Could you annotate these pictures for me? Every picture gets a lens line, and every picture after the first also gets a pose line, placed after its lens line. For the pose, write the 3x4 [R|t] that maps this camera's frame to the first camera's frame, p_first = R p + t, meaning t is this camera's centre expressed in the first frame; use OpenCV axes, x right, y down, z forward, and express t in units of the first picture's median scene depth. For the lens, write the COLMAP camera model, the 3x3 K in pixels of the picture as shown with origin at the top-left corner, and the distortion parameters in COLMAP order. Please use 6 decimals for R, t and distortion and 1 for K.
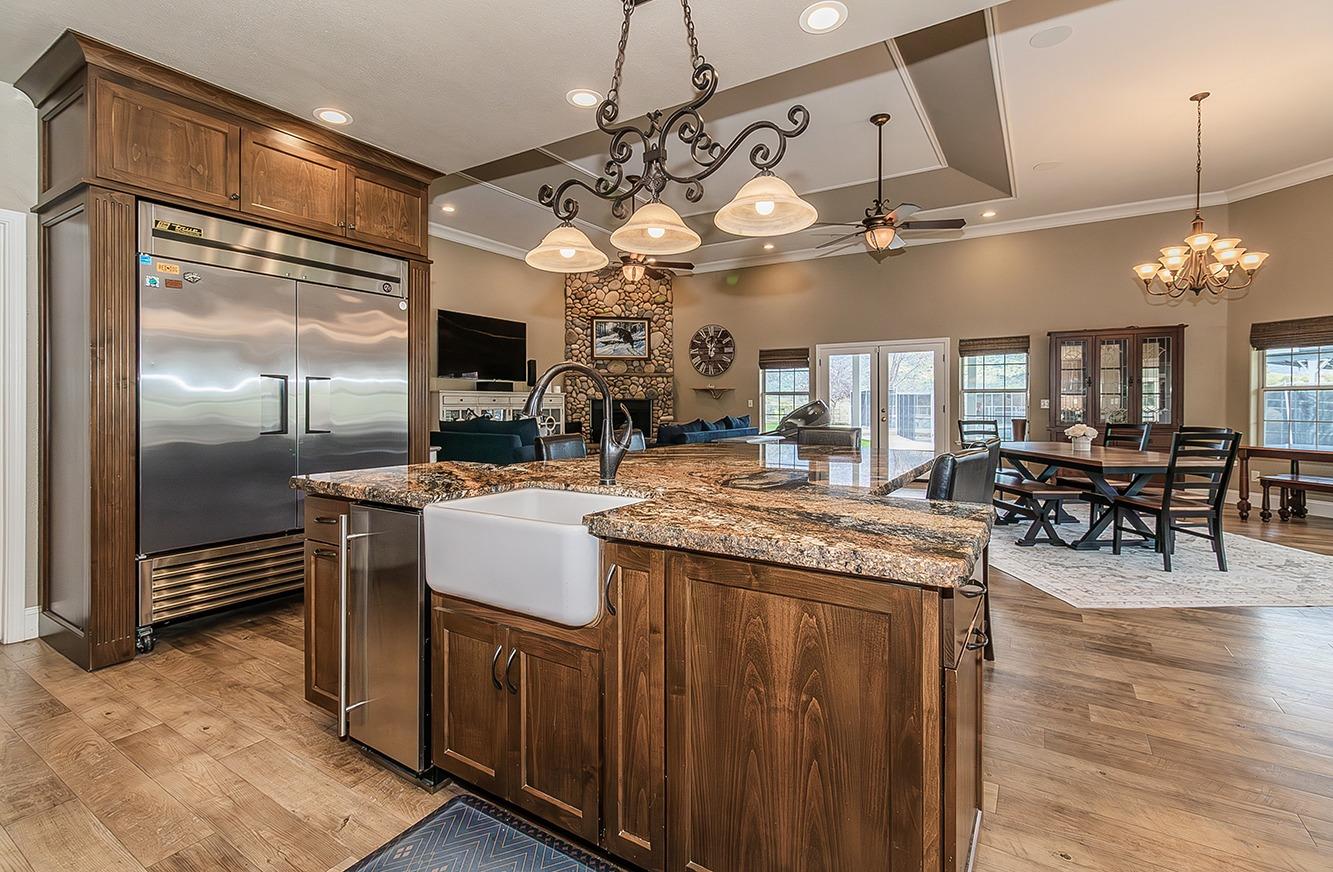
lens RADIAL K [[600.6, 0, 667.9], [0, 600.6, 405.4], [0, 0, 1]] dist [0.006673, -0.000759]
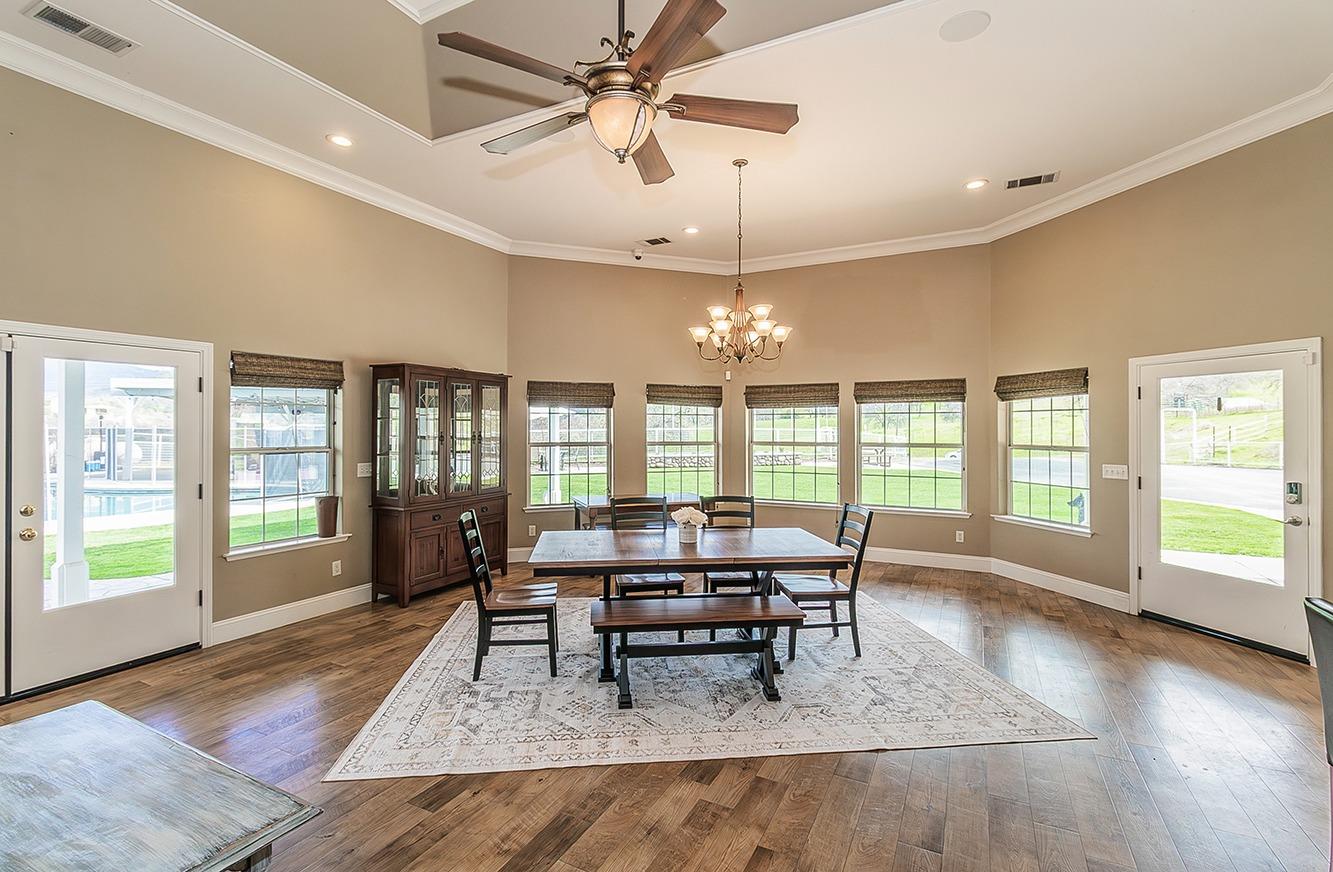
lens RADIAL K [[600.6, 0, 669.8], [0, 600.6, 427.0], [0, 0, 1]] dist [0.006673, -0.000759]
pose [[-0.090725, 0.001075, 0.995875, -0.040237], [0.003167, 0.999995, -0.000791, -0.035601], [-0.995871, 0.003082, -0.090728, 0.547808]]
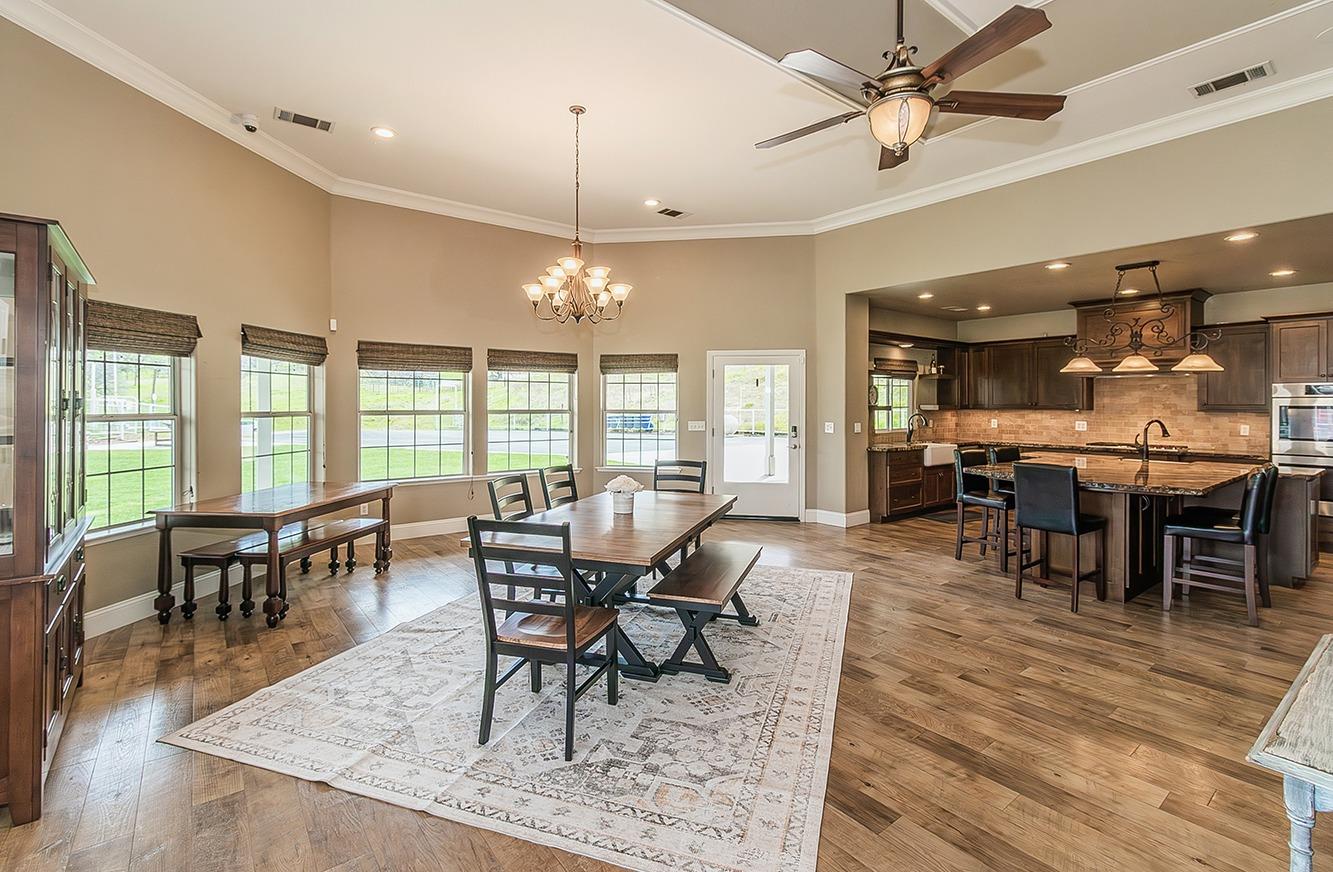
lens RADIAL K [[600.6, 0, 666.3], [0, 600.6, 402.0], [0, 0, 1]] dist [0.006673, -0.000759]
pose [[-0.939800, -0.002947, 0.341712, 0.197057], [-0.002470, 0.999995, 0.001831, -0.028593], [-0.341716, 0.000876, -0.939803, 0.828645]]
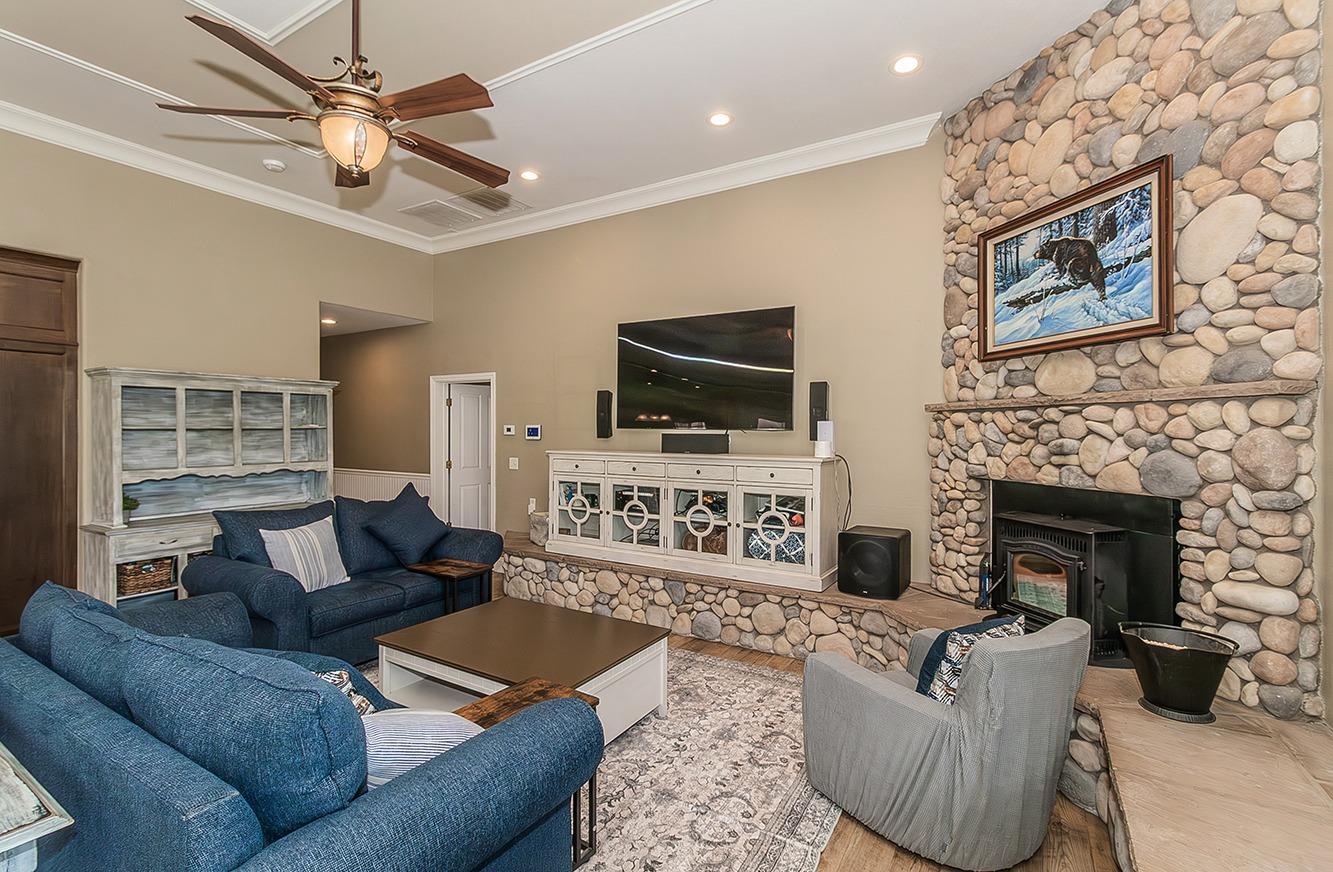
lens RADIAL K [[600.6, 0, 658.4], [0, 600.6, 431.8], [0, 0, 1]] dist [0.006673, -0.000759]
pose [[0.011898, 0.003802, -0.999922, 0.212924], [-0.008755, 0.999955, 0.003698, -0.035998], [0.999891, 0.008710, 0.011930, 0.815141]]
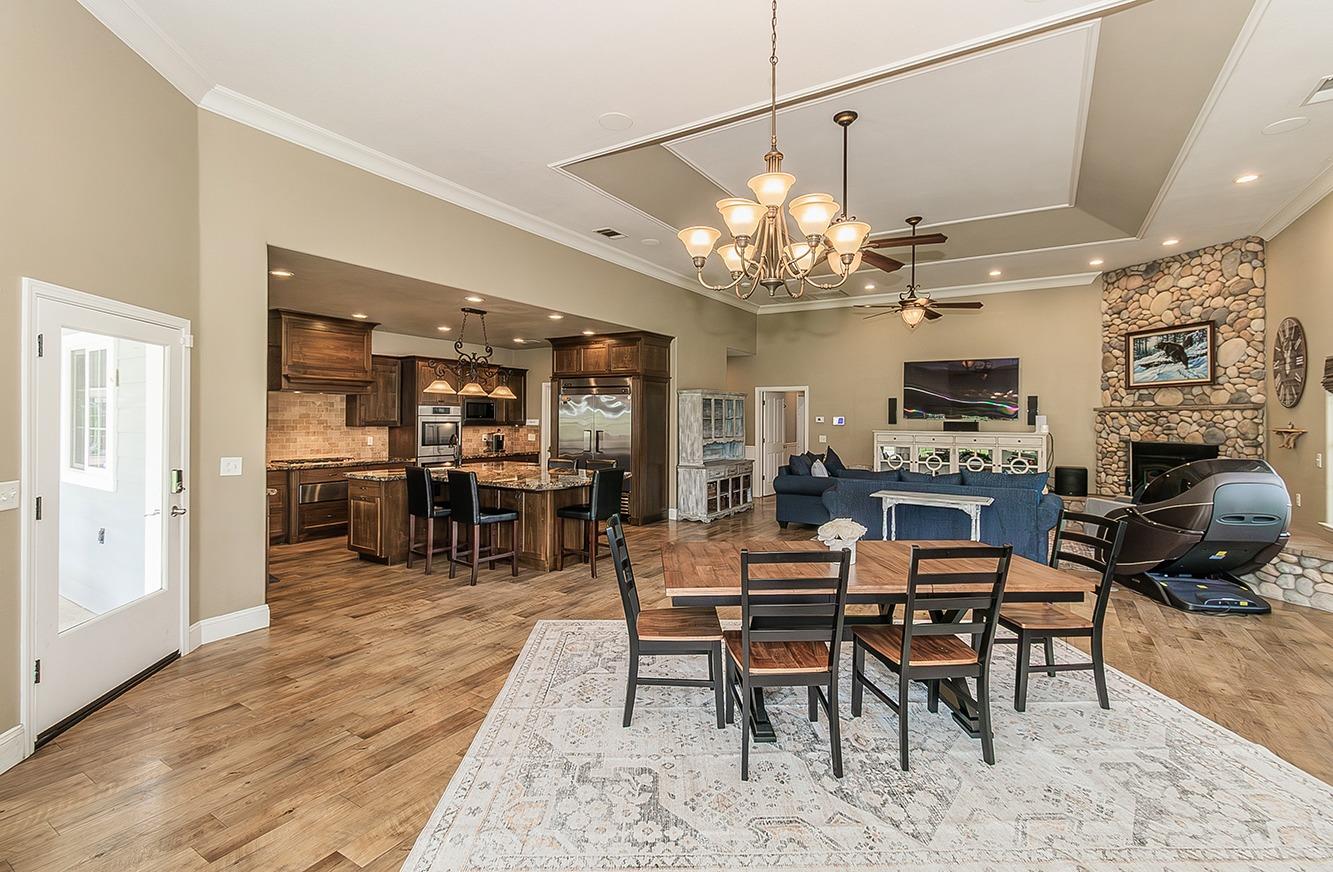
lens RADIAL K [[600.6, 0, 669.9], [0, 600.6, 418.0], [0, 0, 1]] dist [0.006673, -0.000759]
pose [[0.006442, -0.001750, -0.999978, 0.641036], [-0.010480, 0.999943, -0.001818, -0.032320], [0.999924, 0.010492, 0.006423, 0.412803]]
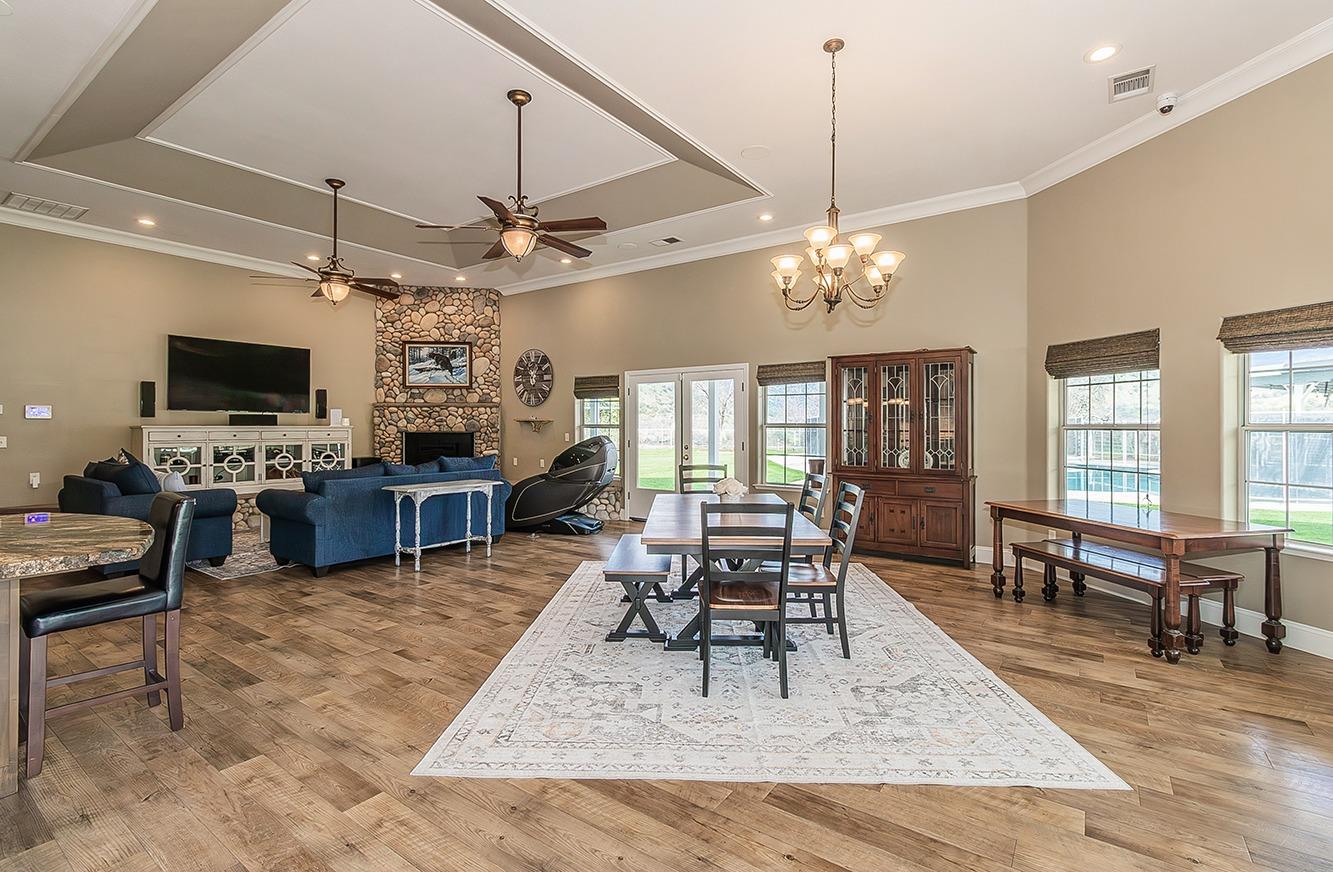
lens RADIAL K [[600.6, 0, 665.9], [0, 600.6, 421.6], [0, 0, 1]] dist [0.006673, -0.000759]
pose [[0.998323, 0.000553, -0.057893, 0.324978], [-0.001200, 0.999937, -0.011155, -0.016055], [0.057883, 0.011205, 0.998260, 0.111972]]
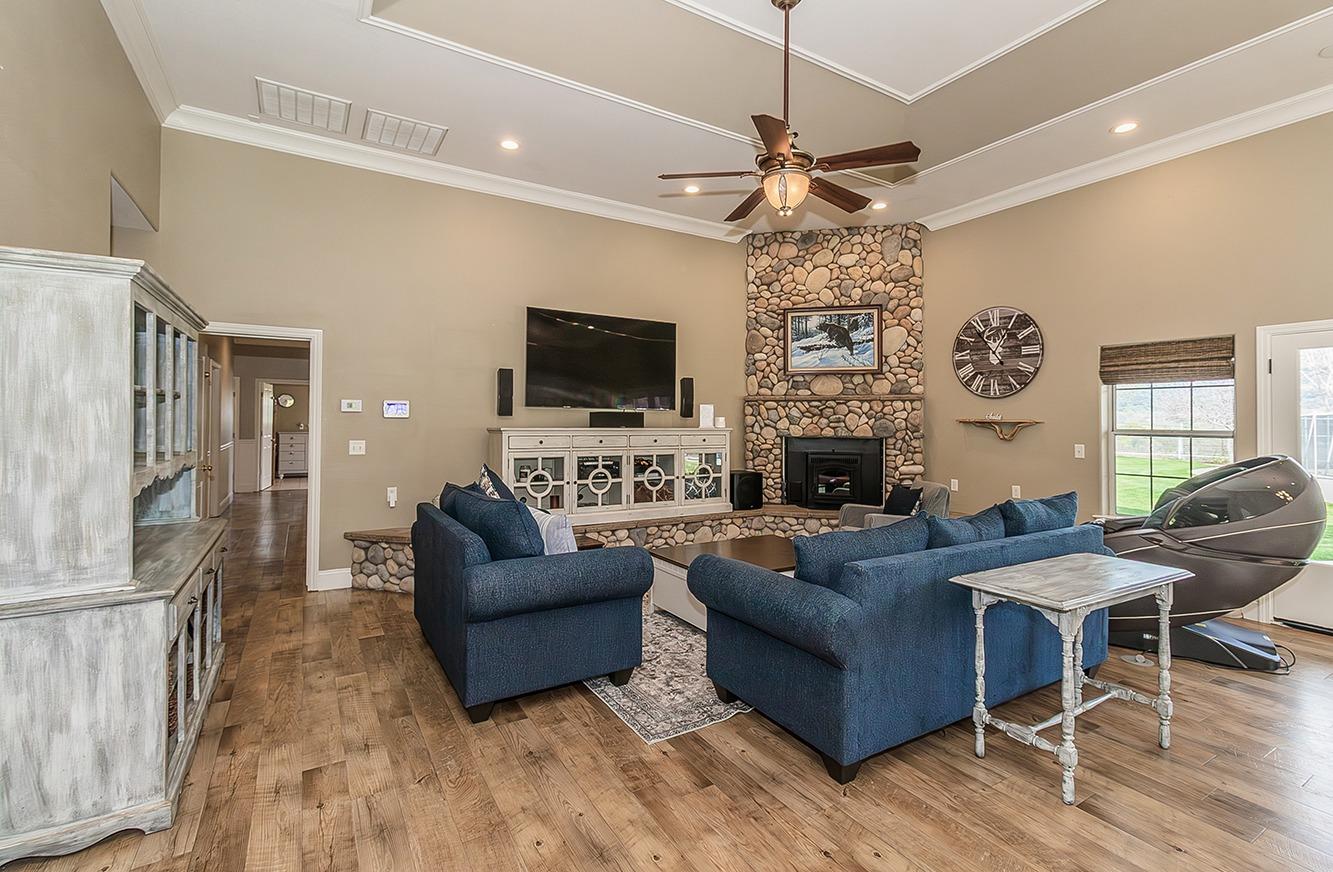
lens RADIAL K [[600.6, 0, 666.8], [0, 600.6, 411.9], [0, 0, 1]] dist [0.006673, -0.000759]
pose [[0.892011, -0.000547, -0.452012, 0.053162], [-0.009465, 0.999757, -0.019888, -0.022407], [0.451914, 0.022019, 0.891790, 0.365295]]
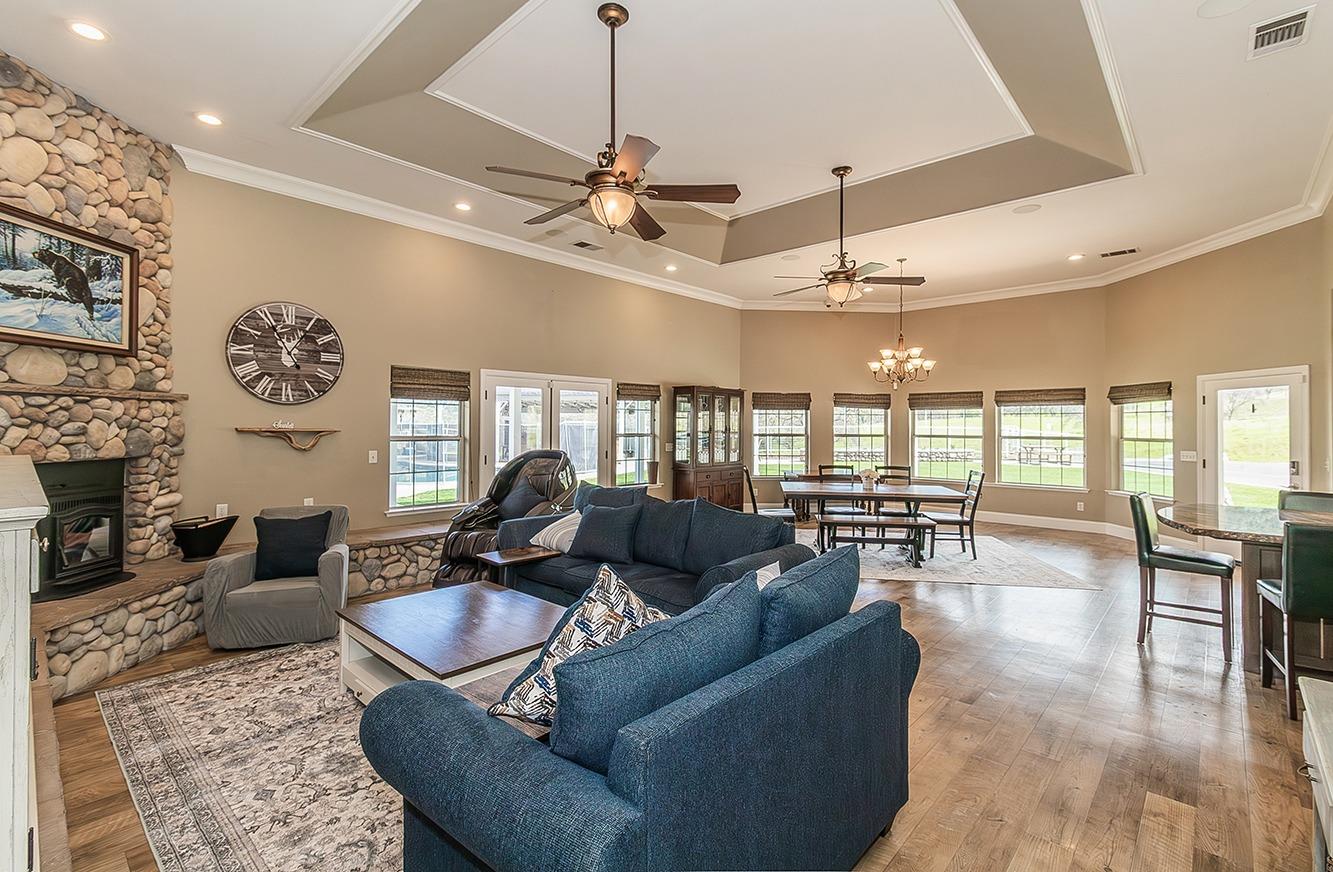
lens RADIAL K [[600.6, 0, 664.7], [0, 600.6, 419.6], [0, 0, 1]] dist [0.006673, -0.000759]
pose [[0.184020, 0.010554, 0.982866, -0.362005], [-0.001705, 0.999944, -0.010419, -0.031782], [-0.982921, 0.000242, 0.184028, 0.601657]]
